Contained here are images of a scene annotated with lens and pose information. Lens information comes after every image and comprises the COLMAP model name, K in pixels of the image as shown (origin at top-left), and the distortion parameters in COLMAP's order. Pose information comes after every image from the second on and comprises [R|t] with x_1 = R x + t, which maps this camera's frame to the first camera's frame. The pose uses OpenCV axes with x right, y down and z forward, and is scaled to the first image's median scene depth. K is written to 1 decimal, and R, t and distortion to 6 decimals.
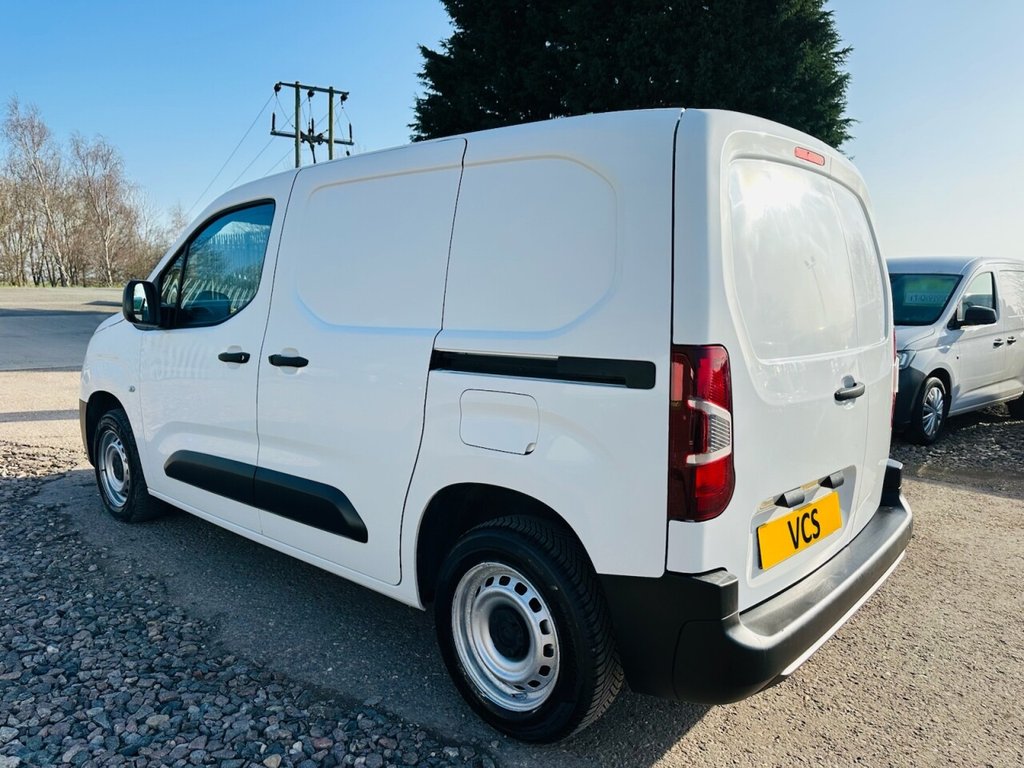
lens RADIAL K [[720.9, 0, 508.9], [0, 720.9, 390.3], [0, 0, 1]] dist [0.032800, -0.040515]
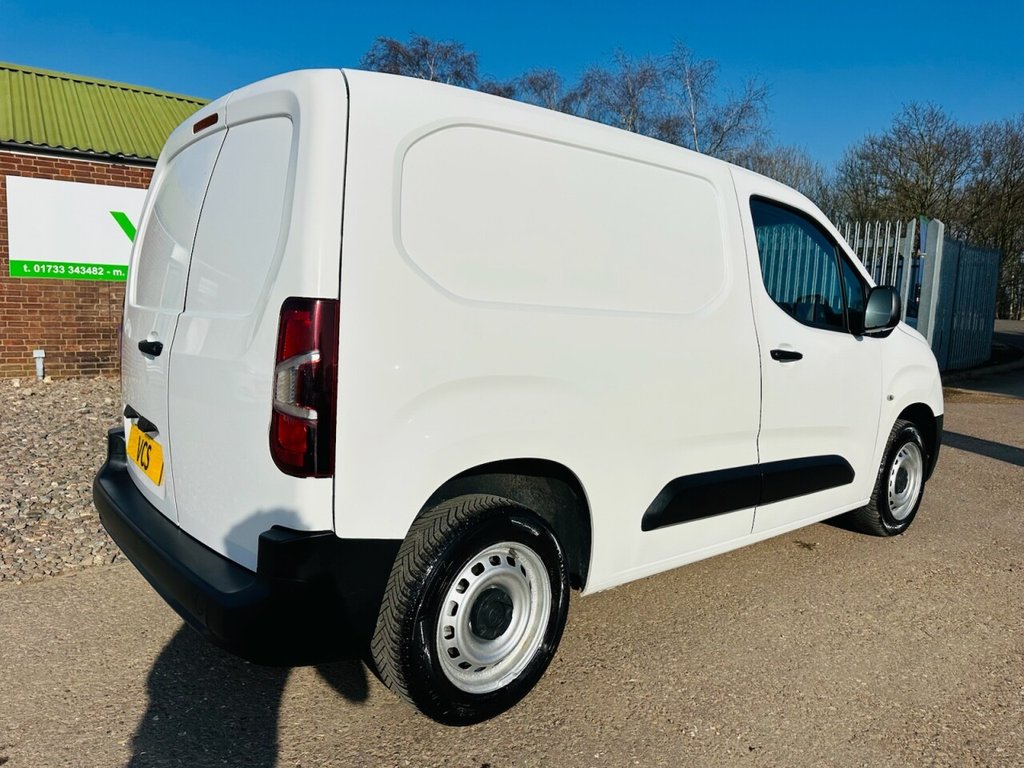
lens RADIAL K [[720.9, 0, 509.9], [0, 720.9, 379.7], [0, 0, 1]] dist [0.032800, -0.040515]
pose [[-0.129536, 0.089455, -0.987531, 0.473982], [-0.175436, 0.978143, 0.111617, -0.052410], [0.975932, 0.187707, -0.111011, 0.538209]]
